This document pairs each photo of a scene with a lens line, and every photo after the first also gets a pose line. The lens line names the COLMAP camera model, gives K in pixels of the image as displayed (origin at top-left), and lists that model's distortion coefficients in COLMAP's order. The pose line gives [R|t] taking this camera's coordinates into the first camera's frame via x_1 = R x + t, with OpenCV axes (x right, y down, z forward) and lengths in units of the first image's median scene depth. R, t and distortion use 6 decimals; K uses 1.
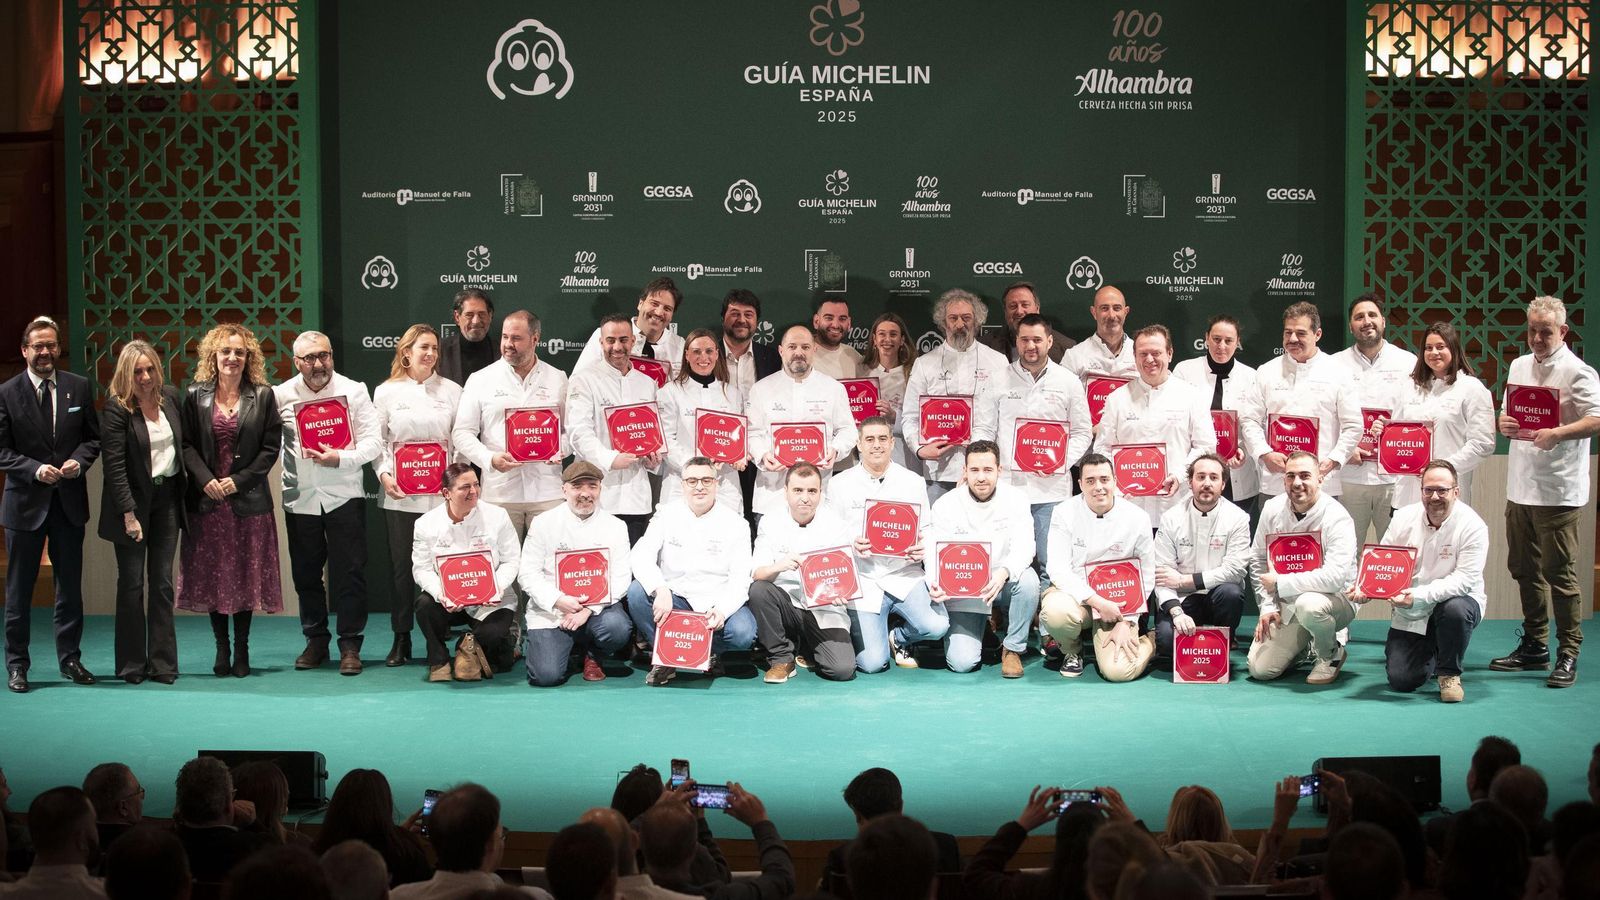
lens RADIAL K [[3198.1, 0, 796.2], [0, 3198.1, 446.4], [0, 0, 1]] dist [-0.285822, 0.000000]
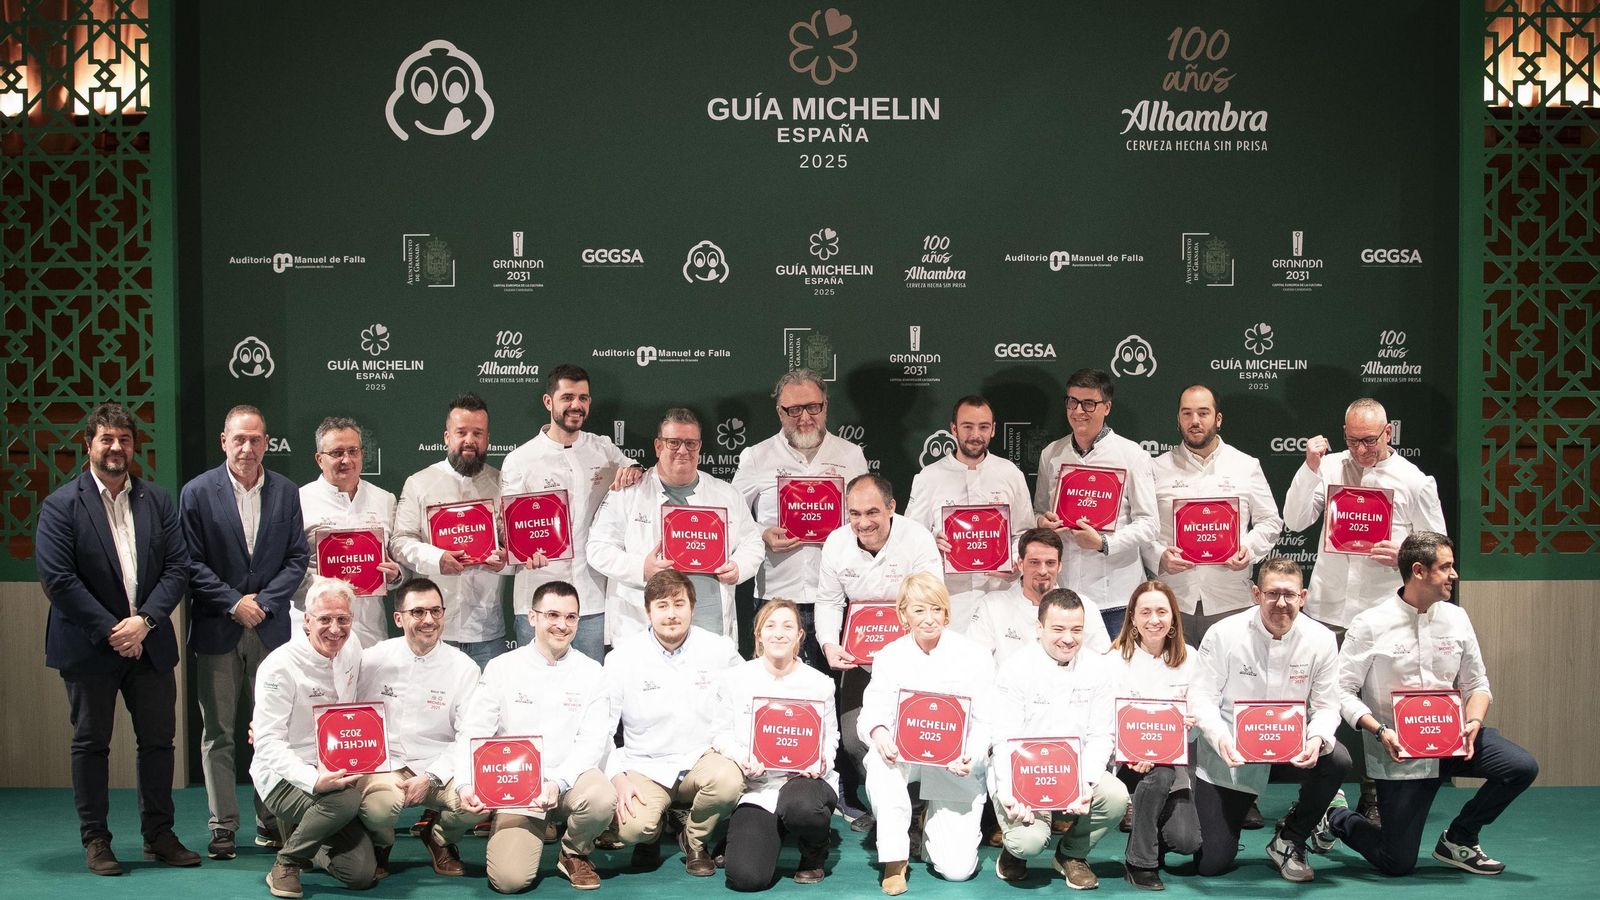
lens RADIAL K [[3198.1, 0, 878.1], [0, 3198.1, 425.2], [0, 0, 1]] dist [-0.285822, 0.000000]
pose [[0.999710, -0.003128, 0.023866, 0.007235], [0.004123, 0.999119, -0.041764, -0.003912], [-0.023714, 0.041850, 0.998842, 0.205002]]
